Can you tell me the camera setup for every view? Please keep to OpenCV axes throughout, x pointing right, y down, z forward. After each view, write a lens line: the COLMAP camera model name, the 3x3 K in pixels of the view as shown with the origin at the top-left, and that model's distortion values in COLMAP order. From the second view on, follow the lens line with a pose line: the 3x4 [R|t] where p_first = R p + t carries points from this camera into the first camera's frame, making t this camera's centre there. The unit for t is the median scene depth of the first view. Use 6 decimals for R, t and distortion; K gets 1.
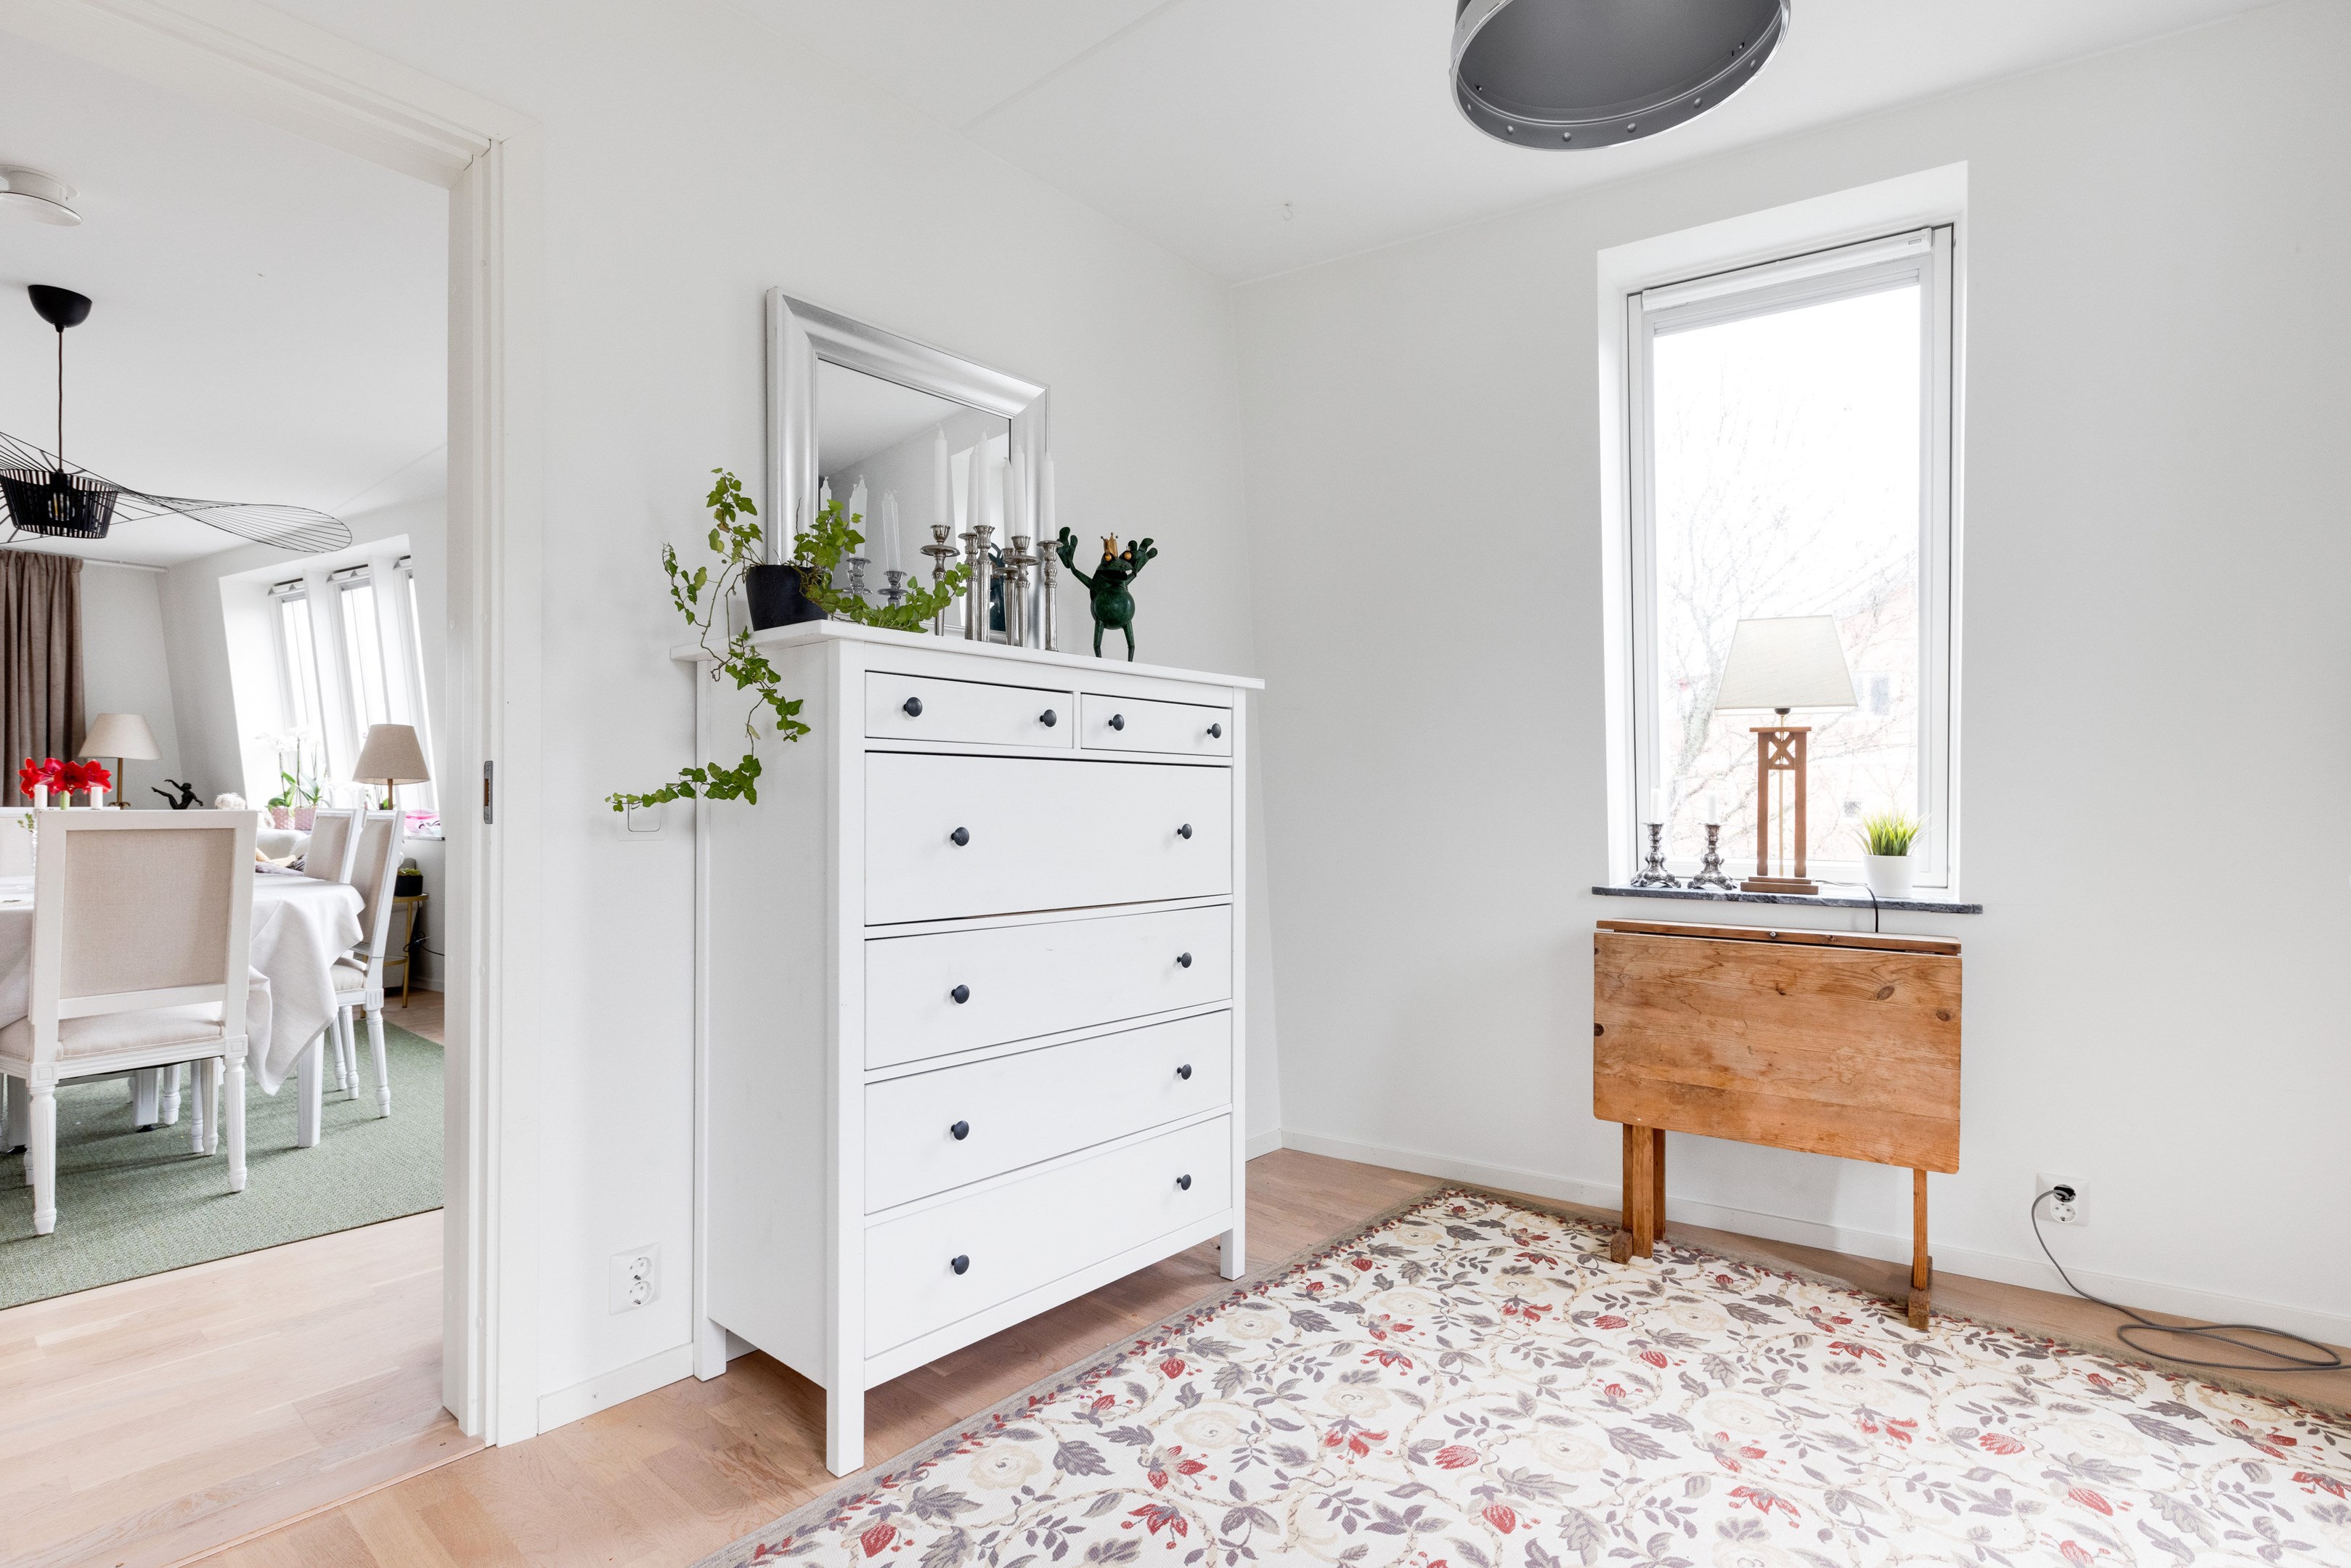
lens RADIAL K [[1063.8, 0, 1159.4], [0, 1063.8, 783.5], [0, 0, 1]] dist [0.007443, -0.002671]
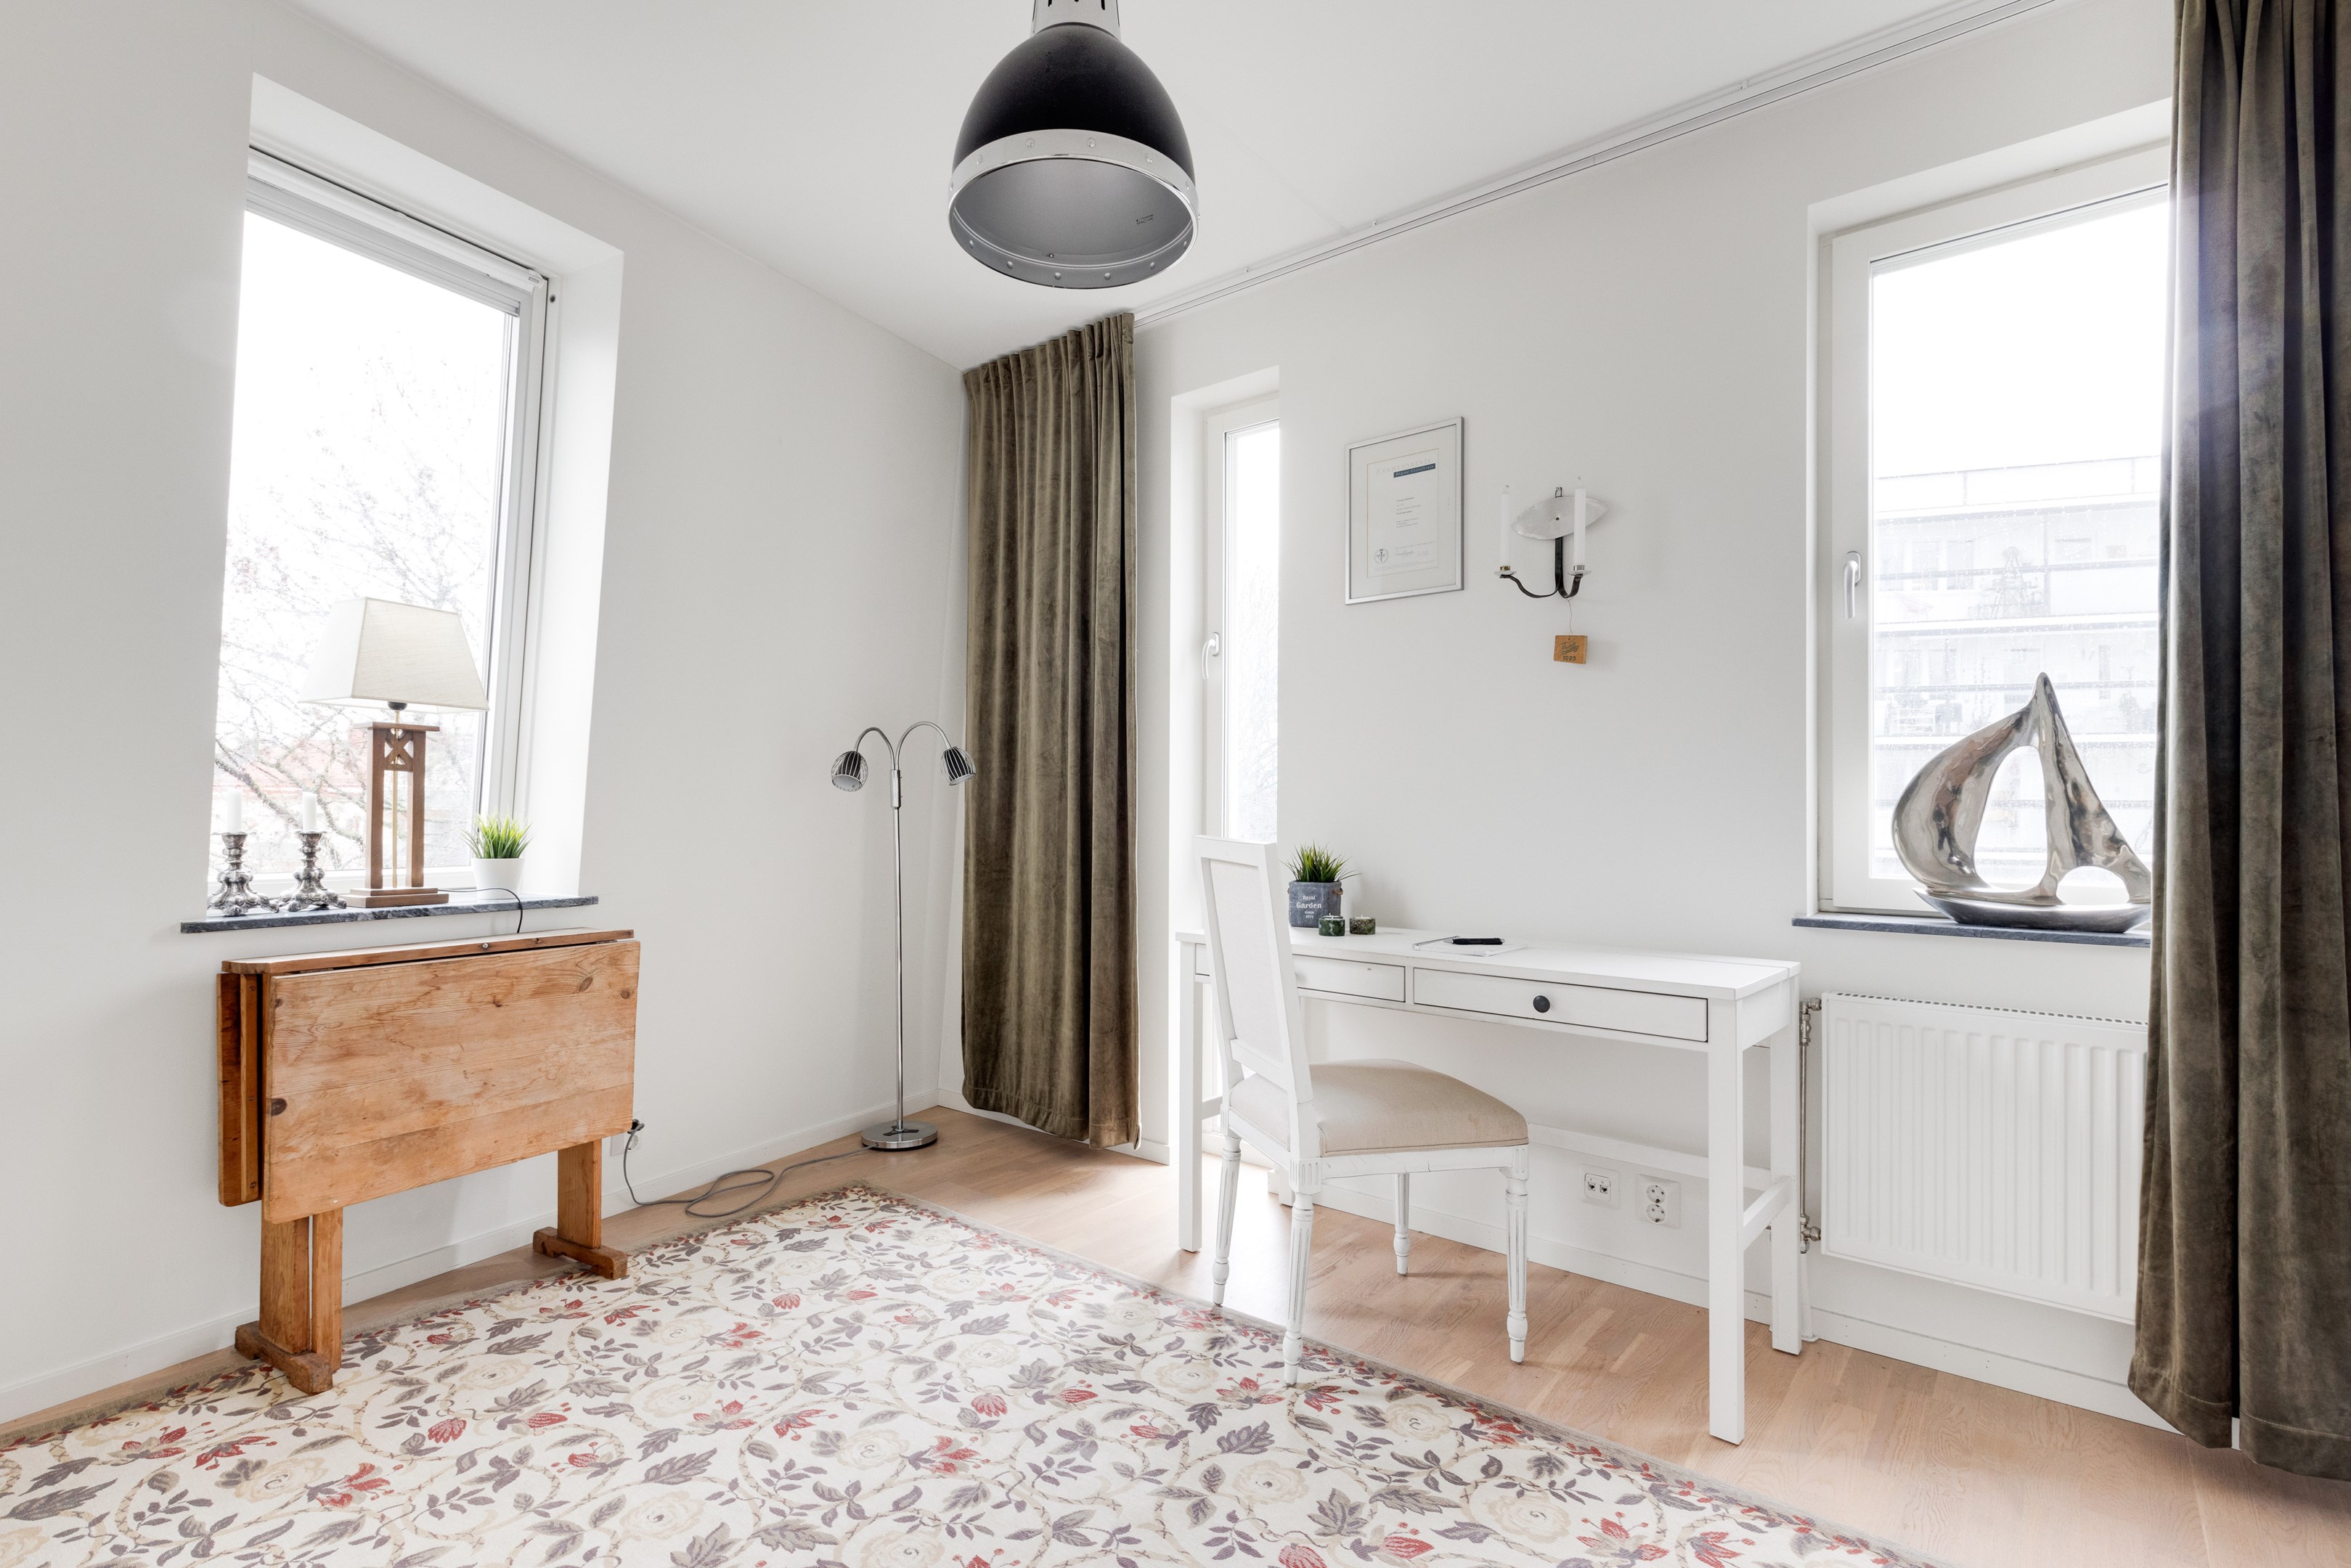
lens RADIAL K [[1063.8, 0, 1158.5], [0, 1063.8, 779.3], [0, 0, 1]] dist [0.007443, -0.002671]
pose [[-0.001023, 0.025514, 0.999674, -0.377871], [-0.023027, 0.999409, -0.025530, 0.003422], [-0.999734, -0.023045, -0.000435, 0.401482]]
